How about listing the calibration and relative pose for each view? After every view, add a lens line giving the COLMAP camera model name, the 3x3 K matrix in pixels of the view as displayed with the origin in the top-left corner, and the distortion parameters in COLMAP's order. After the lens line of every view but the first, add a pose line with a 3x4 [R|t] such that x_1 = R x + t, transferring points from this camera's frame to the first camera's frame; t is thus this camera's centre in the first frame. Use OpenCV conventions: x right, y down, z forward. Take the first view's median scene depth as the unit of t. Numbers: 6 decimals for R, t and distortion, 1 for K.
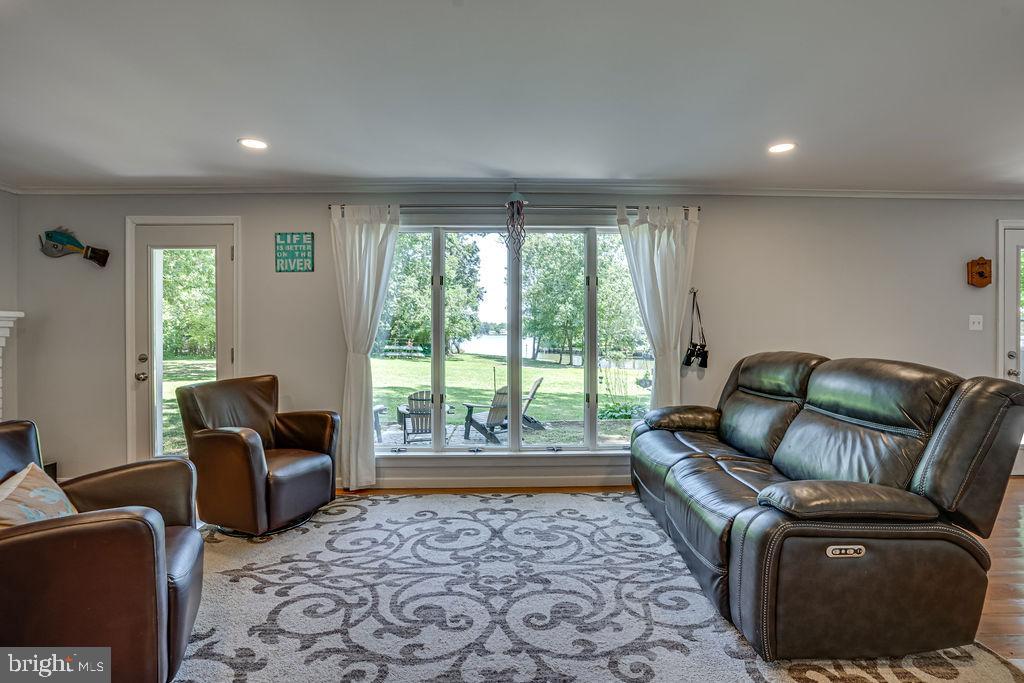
lens RADIAL K [[497.6, 0, 512.4], [0, 497.6, 340.7], [0, 0, 1]] dist [-0.031794, 0.004597]
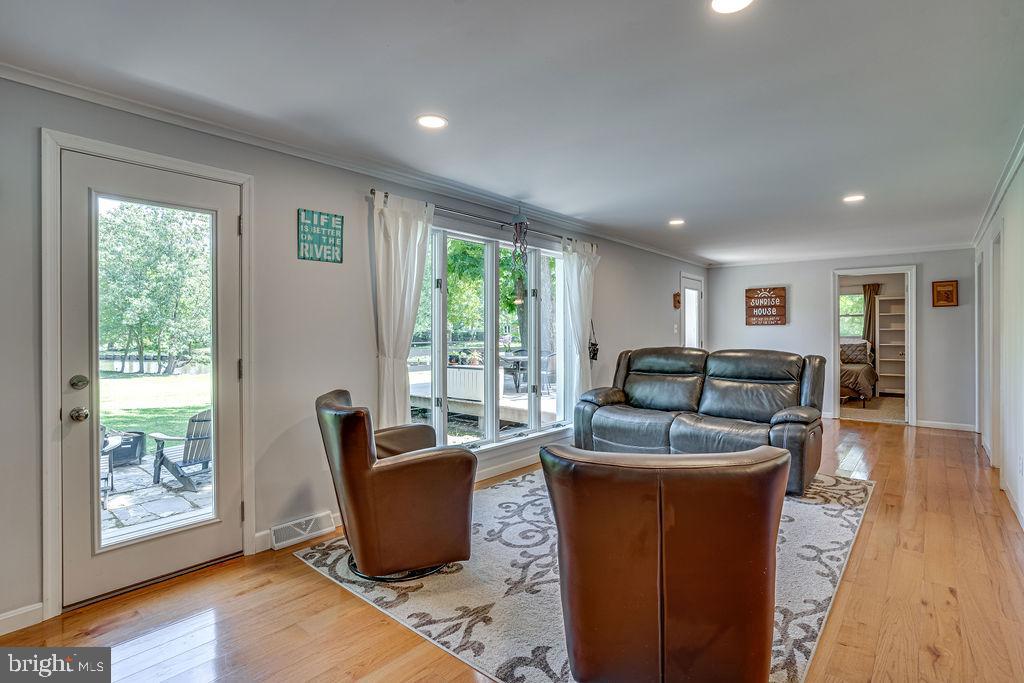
lens RADIAL K [[497.6, 0, 512.3], [0, 497.6, 337.5], [0, 0, 1]] dist [-0.031794, 0.004597]
pose [[0.674986, -0.007174, 0.737795, -0.828302], [0.012294, 0.999923, -0.001525, -0.009790], [-0.737728, 0.010100, 0.675023, 0.229784]]
